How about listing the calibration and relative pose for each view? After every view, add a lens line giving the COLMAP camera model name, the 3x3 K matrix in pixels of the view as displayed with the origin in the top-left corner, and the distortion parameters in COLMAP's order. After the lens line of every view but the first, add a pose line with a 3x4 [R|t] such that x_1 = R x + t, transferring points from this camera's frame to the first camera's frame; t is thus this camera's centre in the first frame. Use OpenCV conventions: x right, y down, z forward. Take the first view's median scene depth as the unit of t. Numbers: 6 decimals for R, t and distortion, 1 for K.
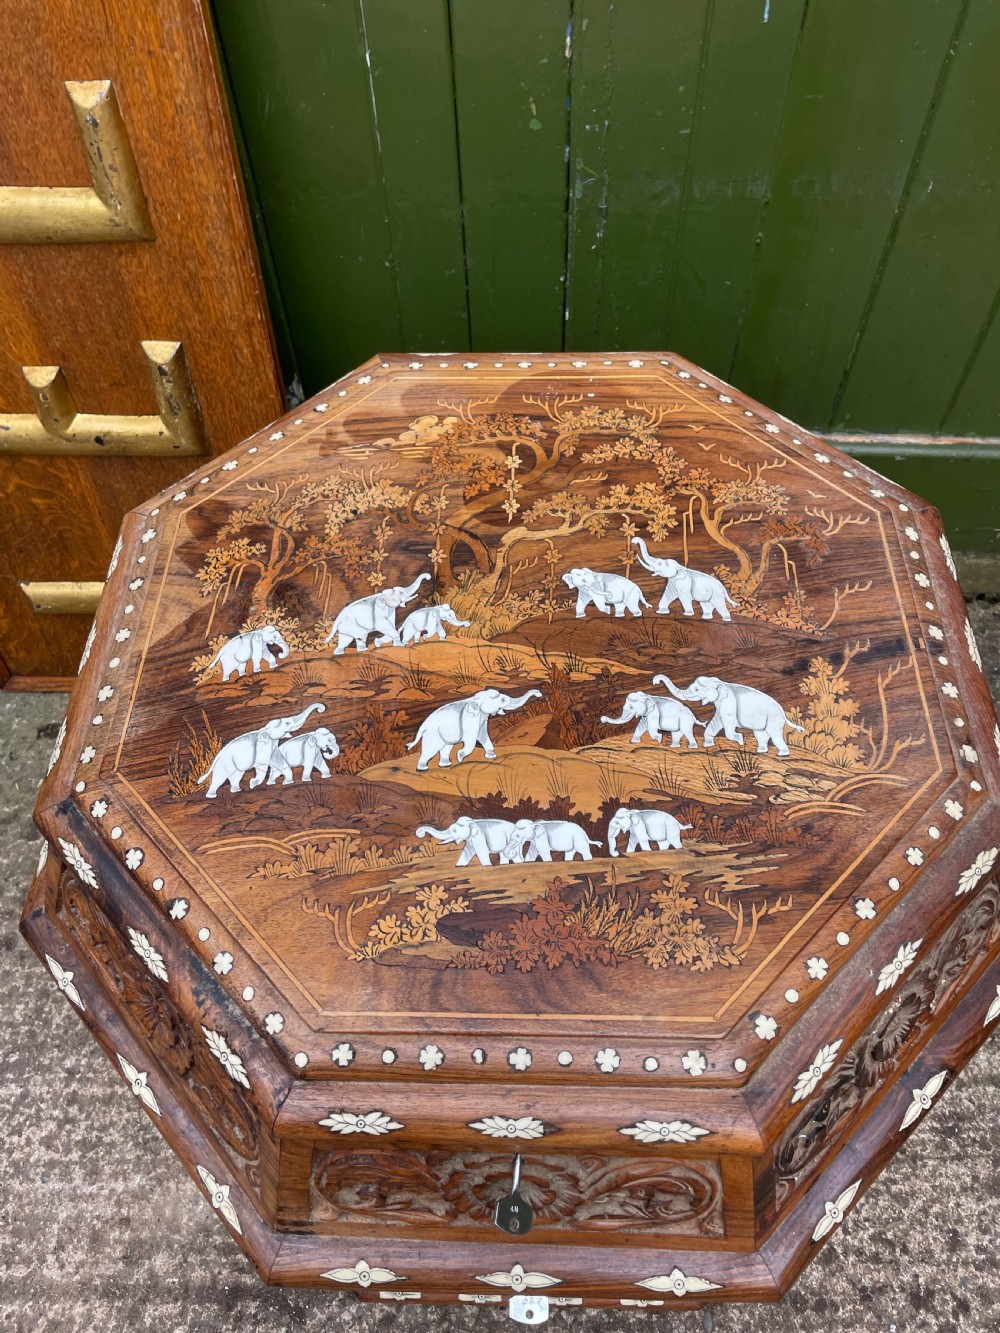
lens RADIAL K [[1026.9, 0, 492.7], [0, 1026.9, 661.6], [0, 0, 1]] dist [0.084832, -0.120738]
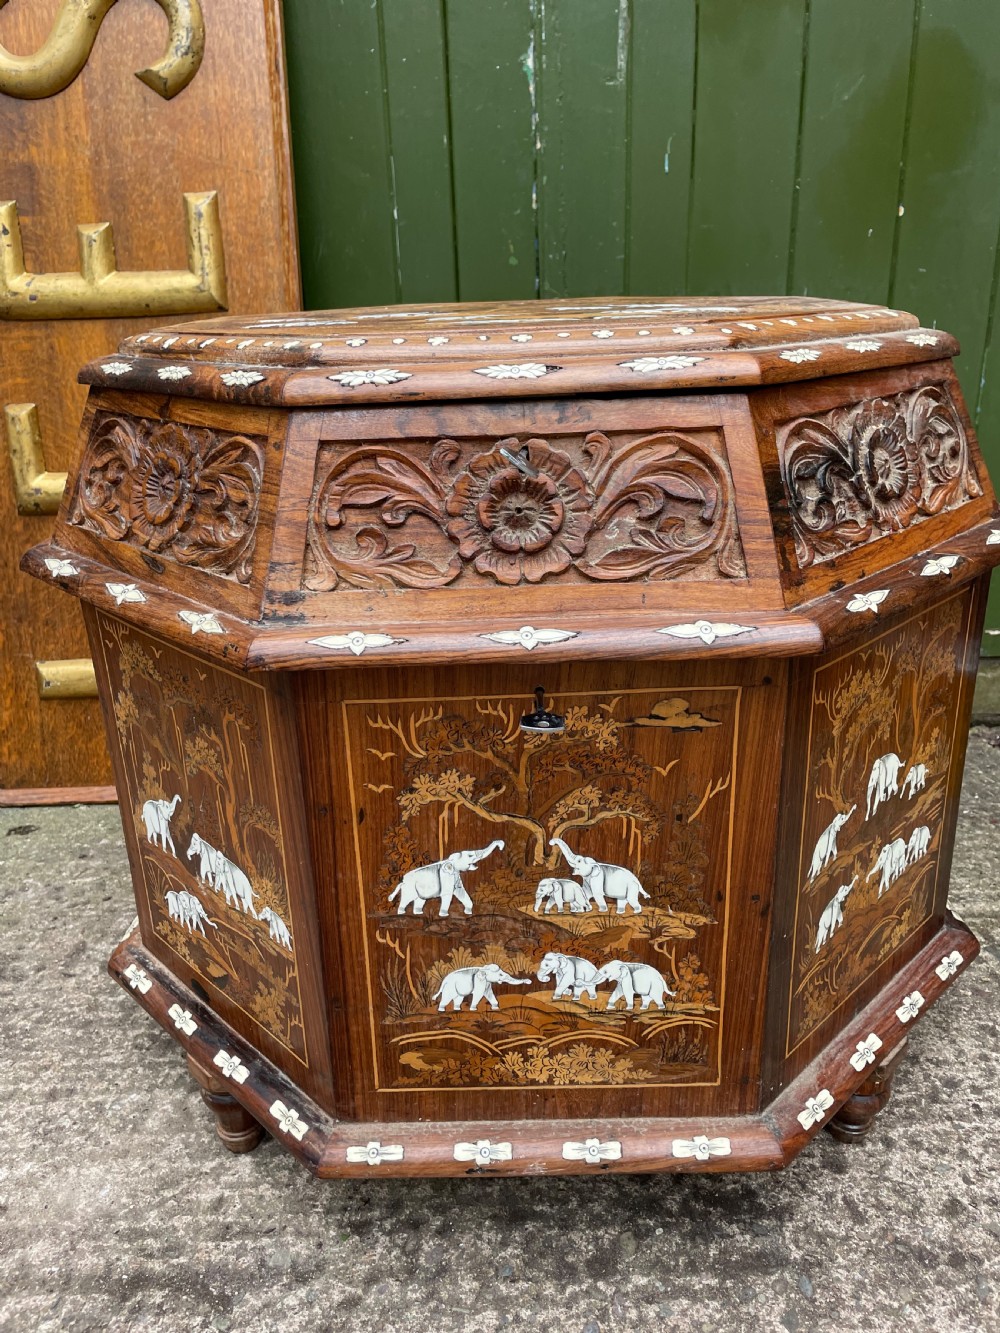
lens RADIAL K [[1026.9, 0, 496.5], [0, 1026.9, 654.8], [0, 0, 1]] dist [0.084832, -0.120738]
pose [[0.999769, -0.008469, 0.019754, -0.012763], [0.018438, 0.810245, -0.585801, 0.685243], [-0.011044, 0.586030, 0.810214, 0.176217]]
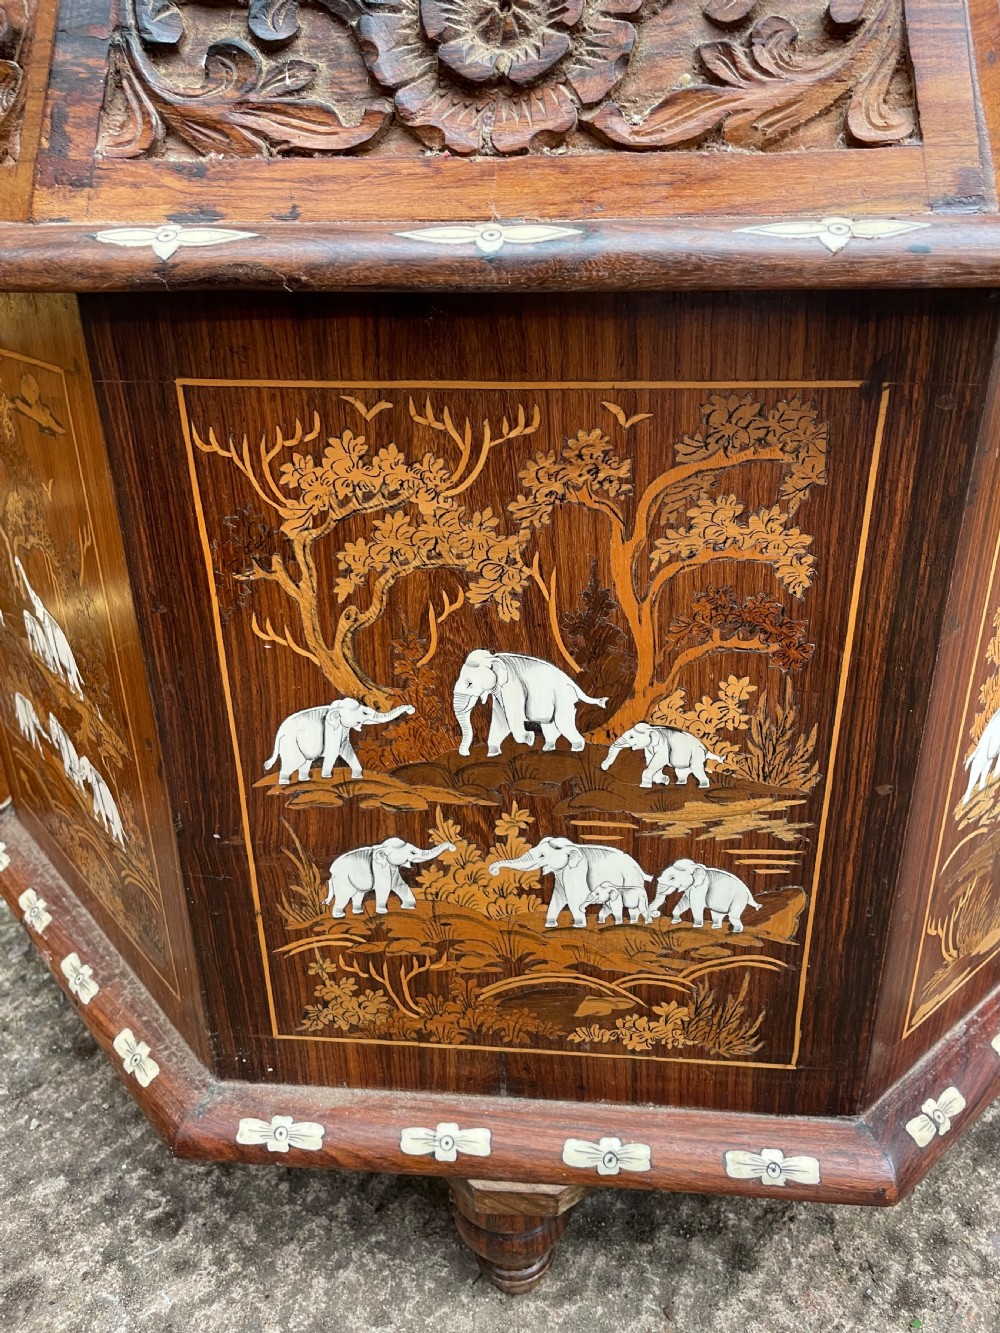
lens RADIAL K [[1026.9, 0, 505.0], [0, 1026.9, 656.7], [0, 0, 1]] dist [0.084832, -0.120738]
pose [[0.995066, 0.063151, -0.076518, 0.057675], [-0.093772, 0.850533, -0.517495, 0.591466], [0.032401, 0.522117, 0.852258, 0.437155]]
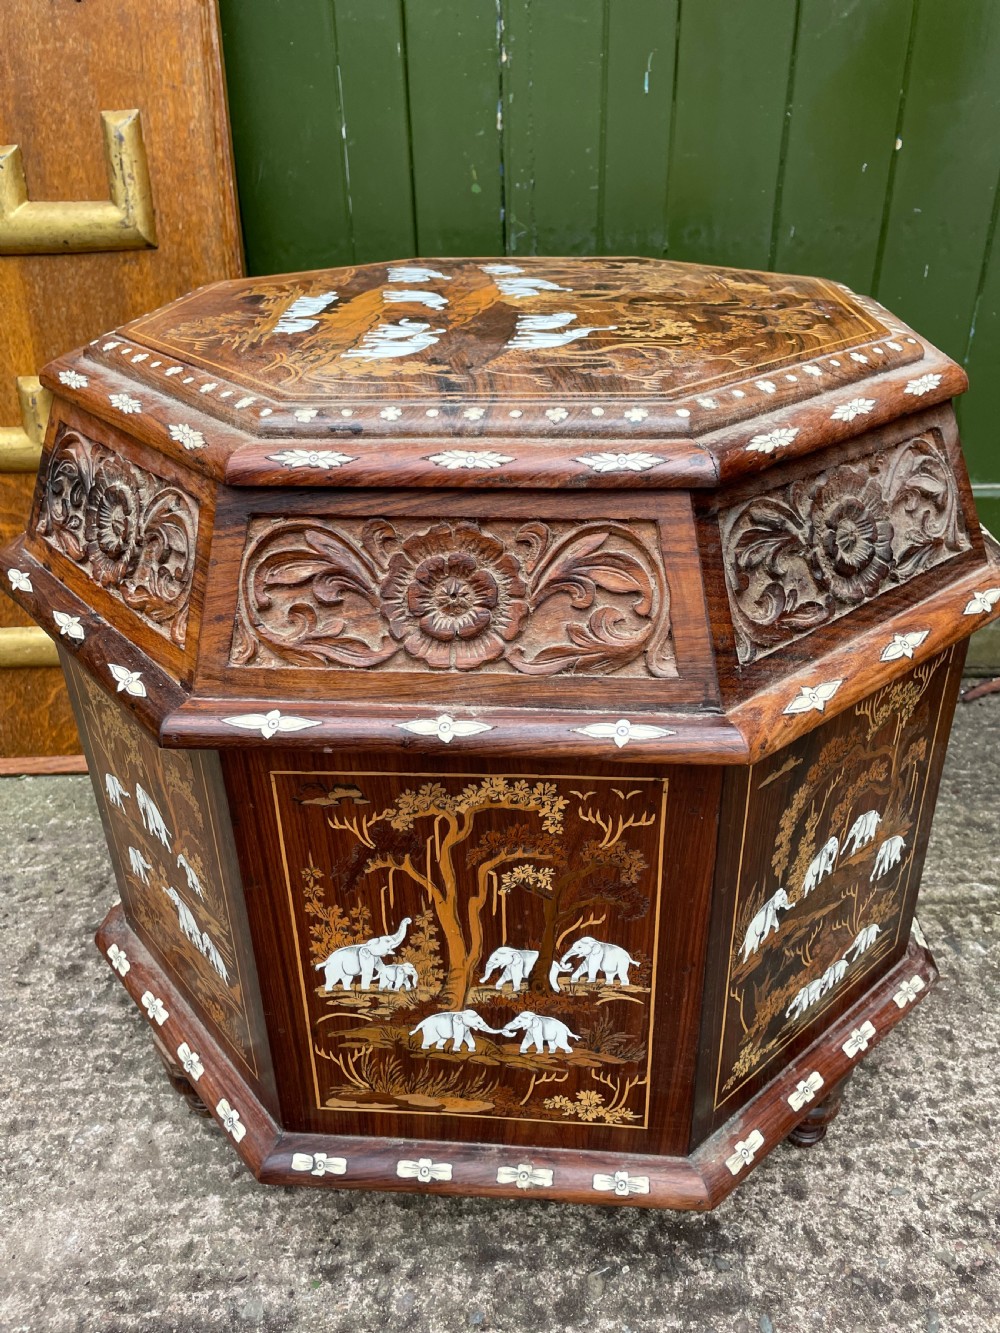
lens RADIAL K [[1026.9, 0, 509.4], [0, 1026.9, 655.3], [0, 0, 1]] dist [0.084832, -0.120738]
pose [[0.997424, -0.017351, 0.069597, -0.015376], [0.047673, 0.885331, -0.462511, 0.537630], [-0.053591, 0.464638, 0.883878, 0.141658]]
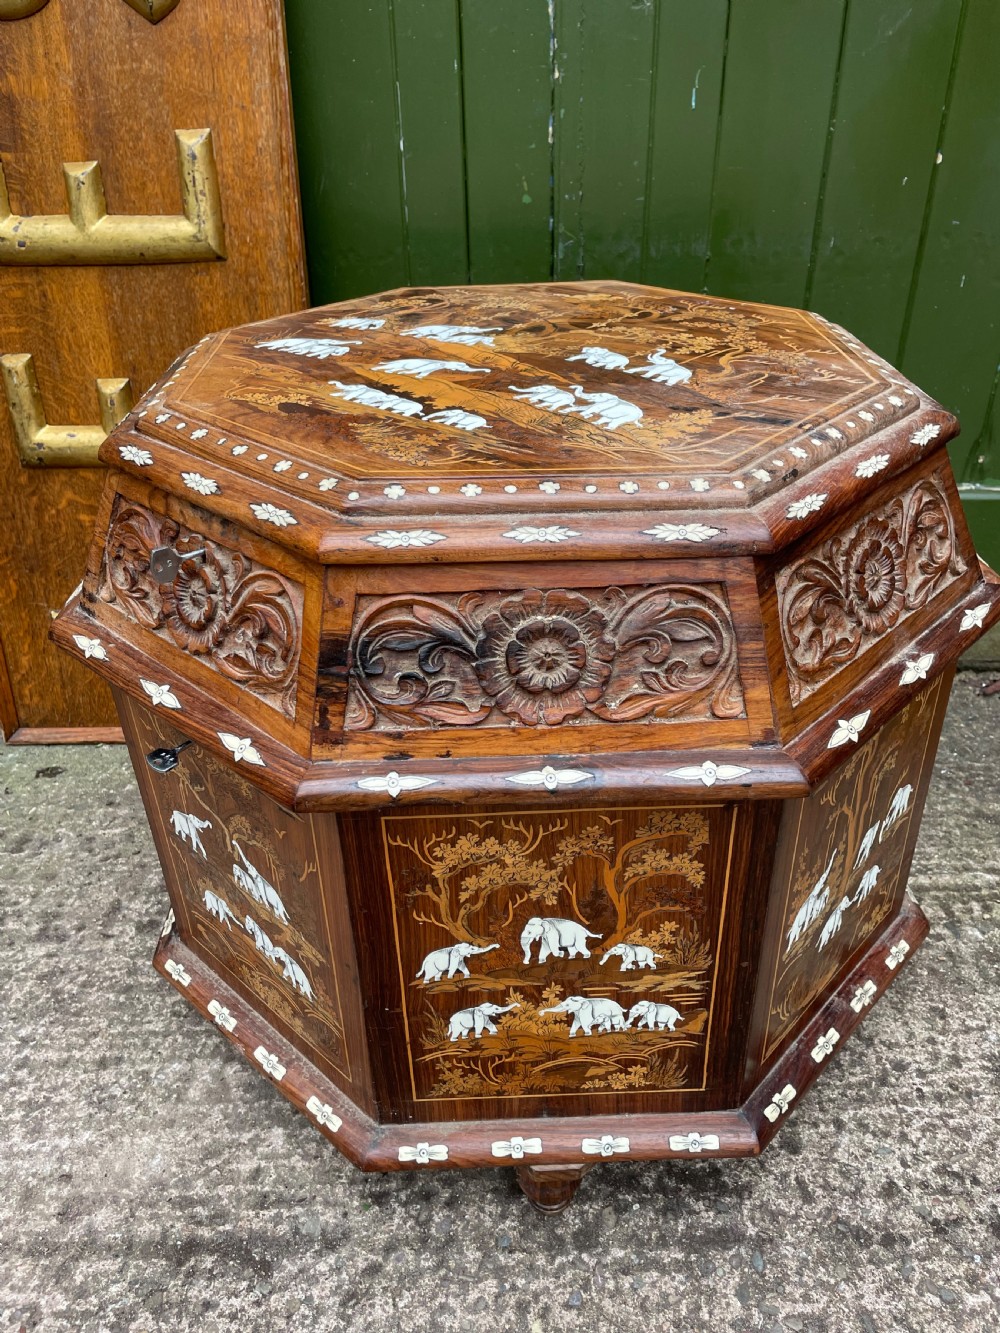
lens RADIAL K [[1026.9, 0, 506.8], [0, 1026.9, 667.0], [0, 0, 1]] dist [0.084832, -0.120738]
pose [[0.999638, 0.001993, 0.026813, -0.017252], [0.009233, 0.911158, -0.411953, 0.533511], [-0.025252, 0.412052, 0.910810, 0.046736]]
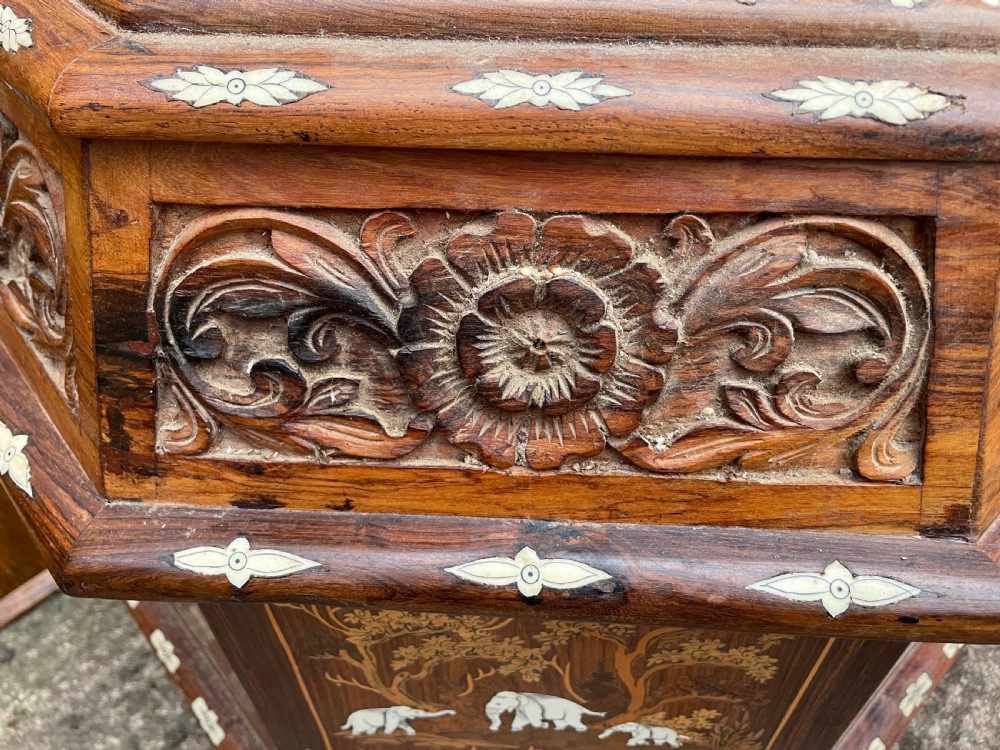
lens RADIAL K [[770.4, 0, 498.4], [0, 770.4, 361.2], [0, 0, 1]] dist [0.084832, -0.120738]
pose [[0.997693, 0.061462, -0.028825, 0.017736], [-0.066290, 0.973585, -0.218489, 0.334073], [0.014635, 0.219896, 0.975414, 0.371202]]
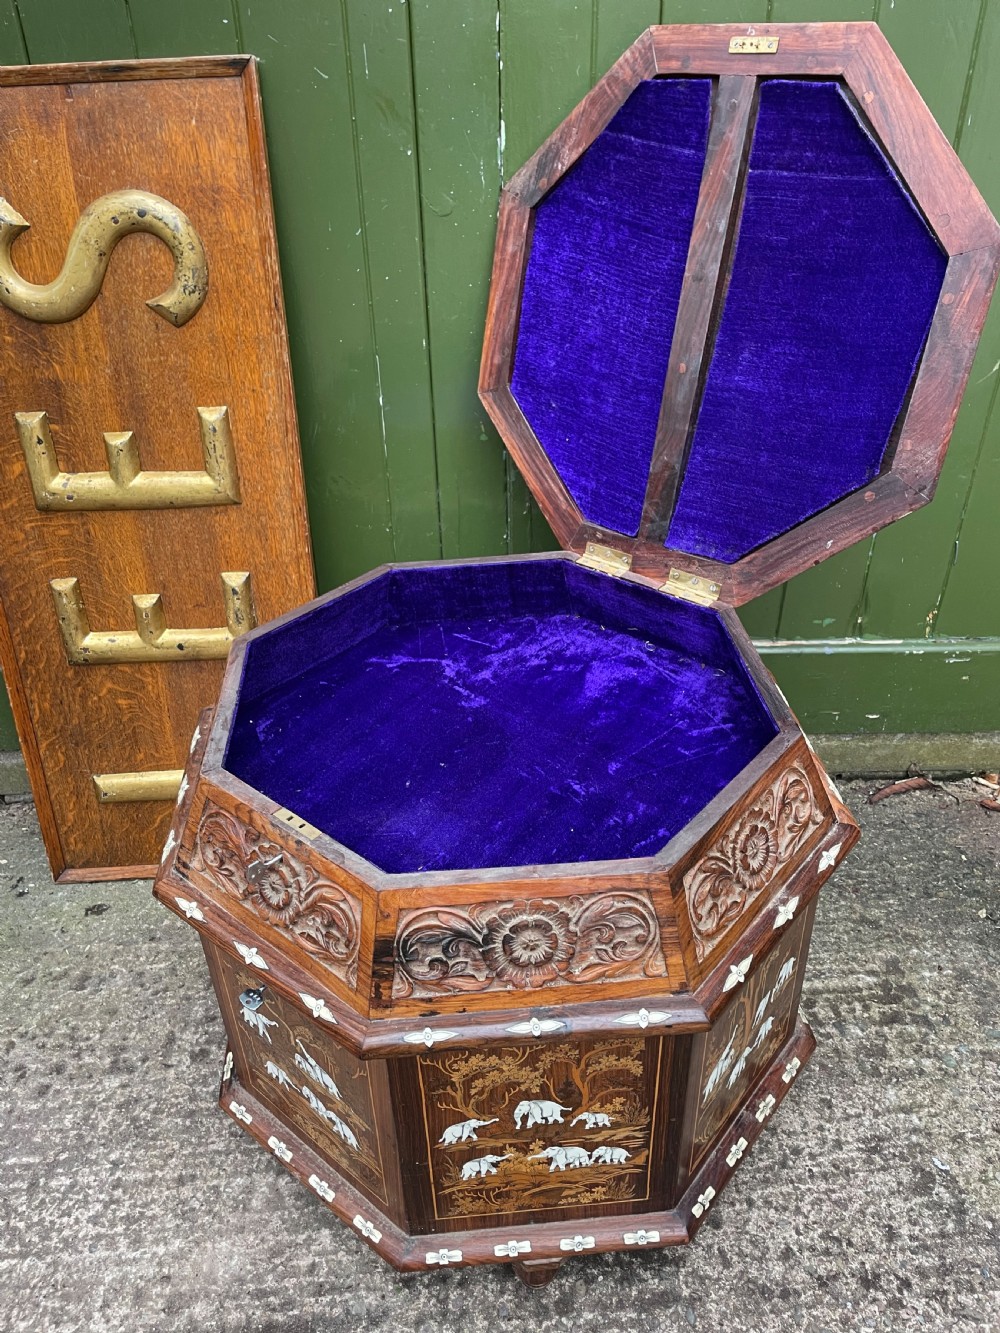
lens RADIAL K [[1026.9, 0, 493.2], [0, 1026.9, 658.9], [0, 0, 1]] dist [0.084832, -0.120738]
pose [[0.997087, -0.032419, 0.069033, -0.062471], [0.056868, 0.919174, -0.389724, 0.398744], [-0.050819, 0.392515, 0.918341, -0.311810]]
